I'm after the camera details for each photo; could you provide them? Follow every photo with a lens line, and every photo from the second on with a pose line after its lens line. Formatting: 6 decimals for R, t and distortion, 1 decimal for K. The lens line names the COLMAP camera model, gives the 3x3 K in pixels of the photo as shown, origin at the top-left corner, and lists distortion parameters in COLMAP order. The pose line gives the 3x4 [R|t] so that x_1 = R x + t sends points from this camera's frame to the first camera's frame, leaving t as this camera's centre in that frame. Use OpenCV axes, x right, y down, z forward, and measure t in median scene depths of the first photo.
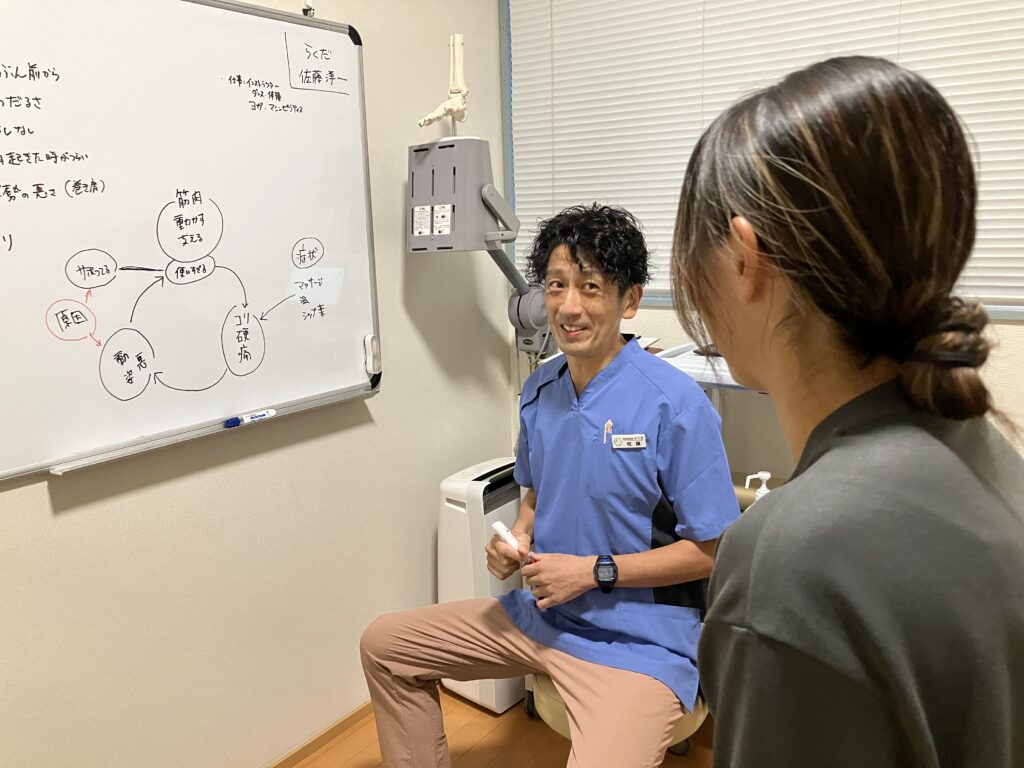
lens RADIAL K [[845.8, 0, 519.9], [0, 845.8, 378.7], [0, 0, 1]] dist [0.034126, -0.033358]
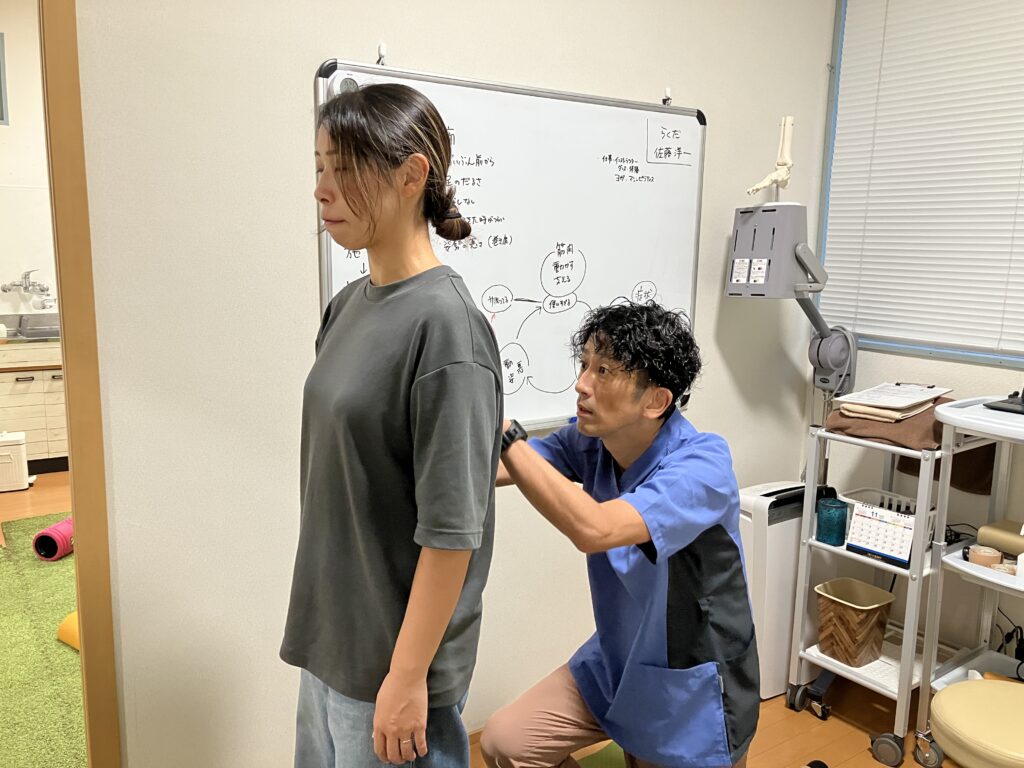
lens RADIAL K [[845.8, 0, 523.6], [0, 845.8, 390.8], [0, 0, 1]] dist [0.034126, -0.033358]
pose [[0.940640, 0.101256, -0.323950, 0.000631], [-0.104996, 0.994455, 0.005961, 0.006431], [0.322758, 0.028406, 0.946055, -0.246627]]
